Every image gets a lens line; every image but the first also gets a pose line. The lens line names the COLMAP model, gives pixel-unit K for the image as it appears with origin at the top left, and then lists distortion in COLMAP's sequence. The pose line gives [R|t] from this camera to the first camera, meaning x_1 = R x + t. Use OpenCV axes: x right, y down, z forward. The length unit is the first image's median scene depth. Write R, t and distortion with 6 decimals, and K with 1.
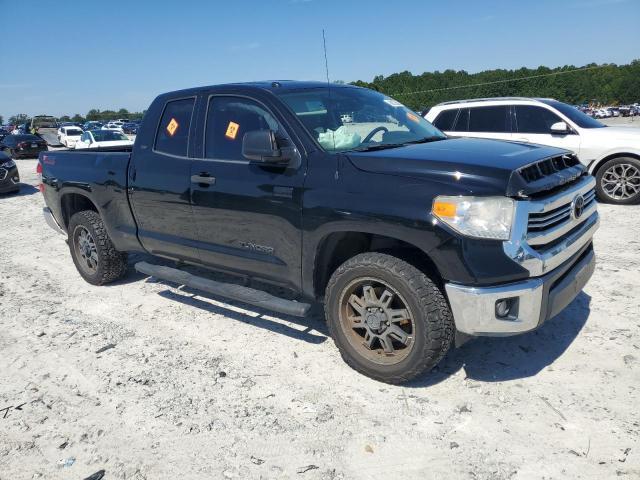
lens RADIAL K [[496.3, 0, 319.0], [0, 496.3, 237.6], [0, 0, 1]] dist [-0.006986, 0.014526]
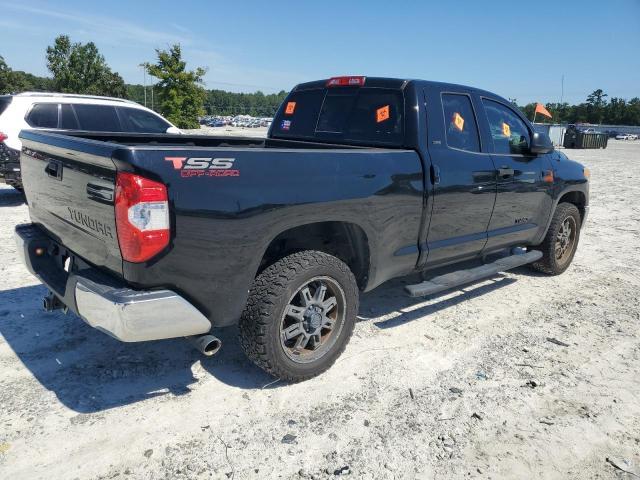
lens RADIAL K [[496.3, 0, 321.8], [0, 496.3, 242.5], [0, 0, 1]] dist [-0.006986, 0.014526]
pose [[0.142221, -0.140581, 0.979801, -1.193057], [0.212060, 0.971207, 0.108567, -0.126330], [-0.966852, 0.192336, 0.167938, 1.082017]]
